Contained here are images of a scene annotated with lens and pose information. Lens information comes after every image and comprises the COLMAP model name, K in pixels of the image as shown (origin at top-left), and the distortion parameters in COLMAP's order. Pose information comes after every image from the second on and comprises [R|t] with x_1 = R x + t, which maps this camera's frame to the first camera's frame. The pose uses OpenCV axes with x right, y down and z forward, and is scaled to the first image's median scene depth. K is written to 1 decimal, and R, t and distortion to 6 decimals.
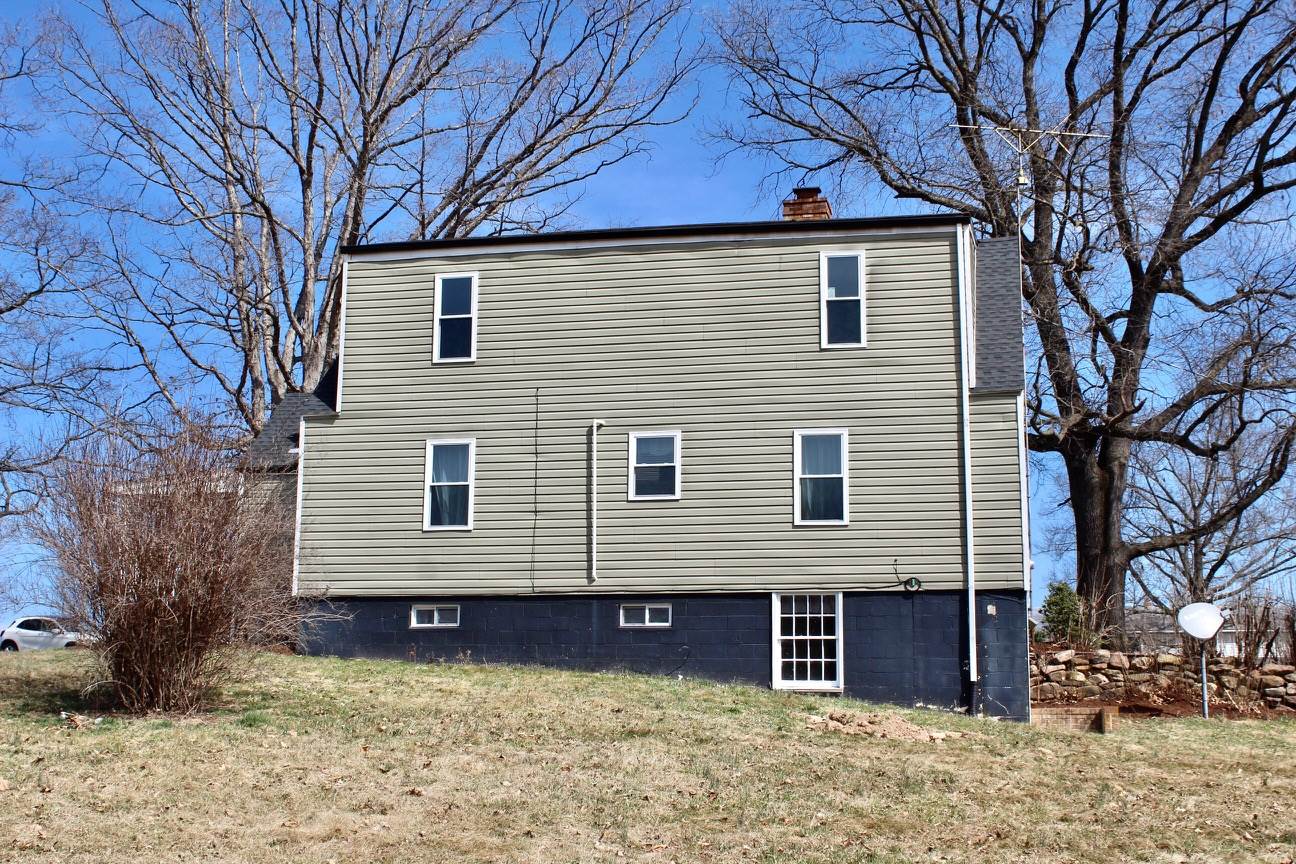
lens RADIAL K [[1679.2, 0, 648.0], [0, 1679.2, 432.0], [0, 0, 1]] dist [-0.049728, 0.026704]
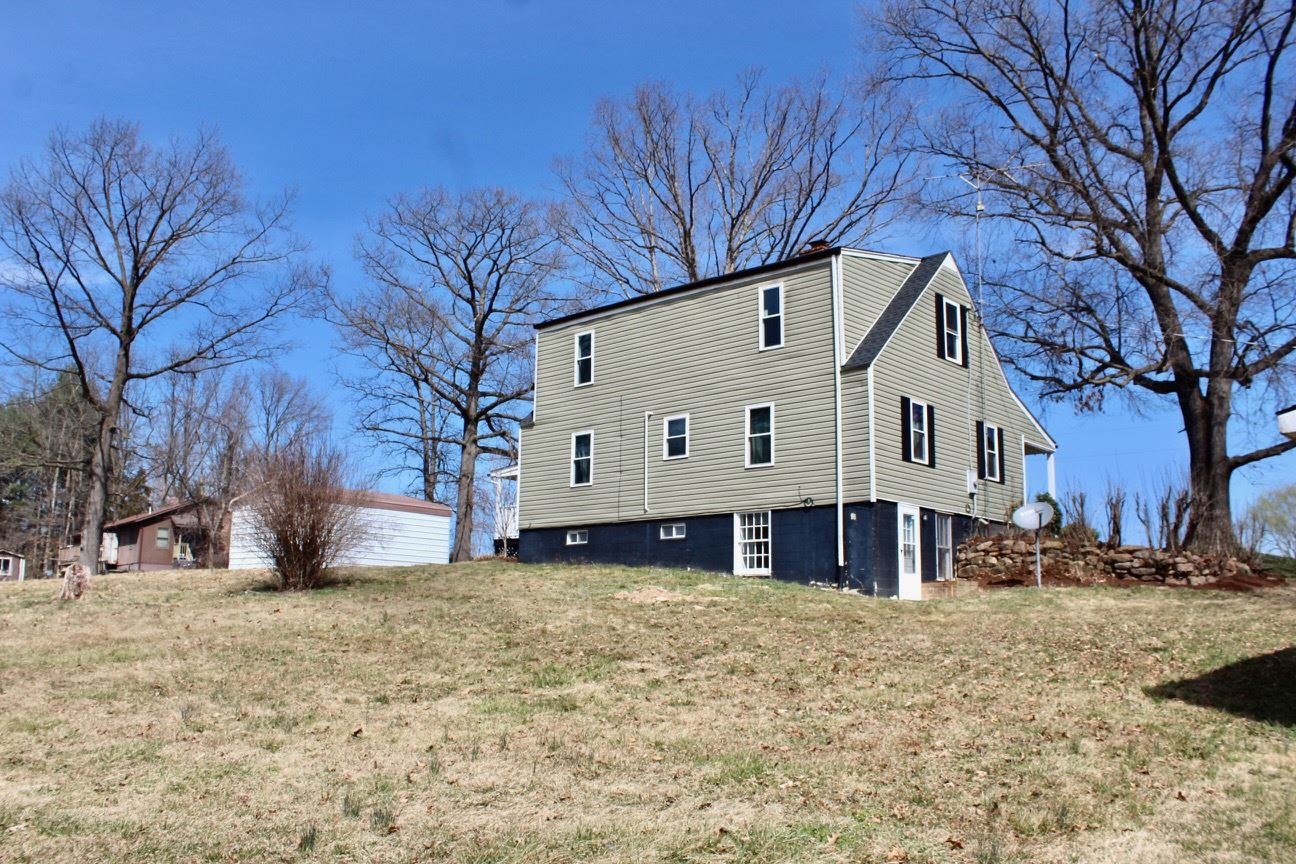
lens RADIAL K [[1122.7, 0, 648.0], [0, 1122.7, 432.0], [0, 0, 1]] dist [-0.155786, 0.153401]
pose [[0.854665, -0.090742, -0.511188, 0.531006], [0.094519, 0.995348, -0.018657, 0.032819], [0.510503, -0.032372, 0.859266, 0.073695]]
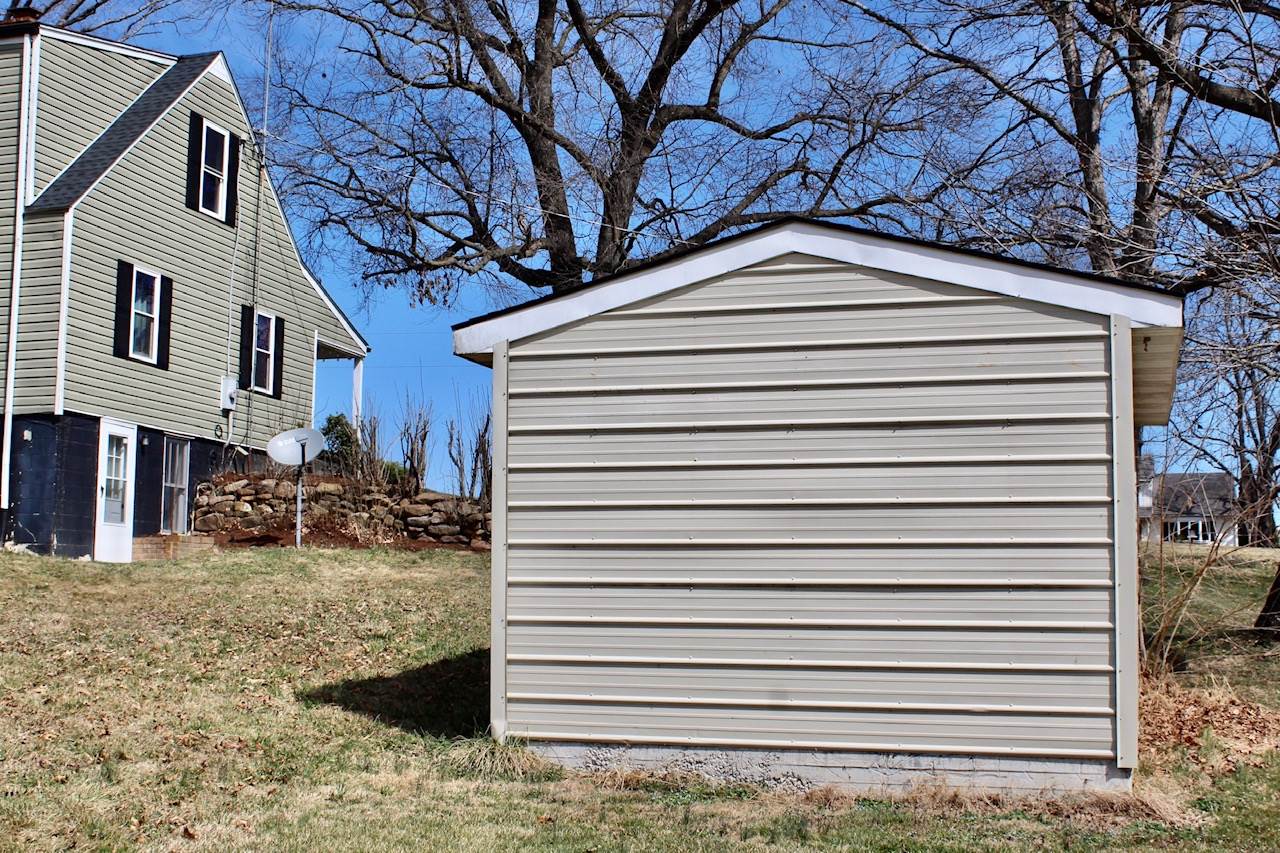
lens RADIAL K [[1658.4, 0, 640.0], [0, 1658.4, 426.5], [0, 0, 1]] dist [-0.049728, 0.026704]
pose [[0.996669, -0.012153, -0.080637, 0.606709], [0.018339, 0.996907, 0.076425, 0.033477], [0.079459, -0.077650, 0.993809, 0.078608]]
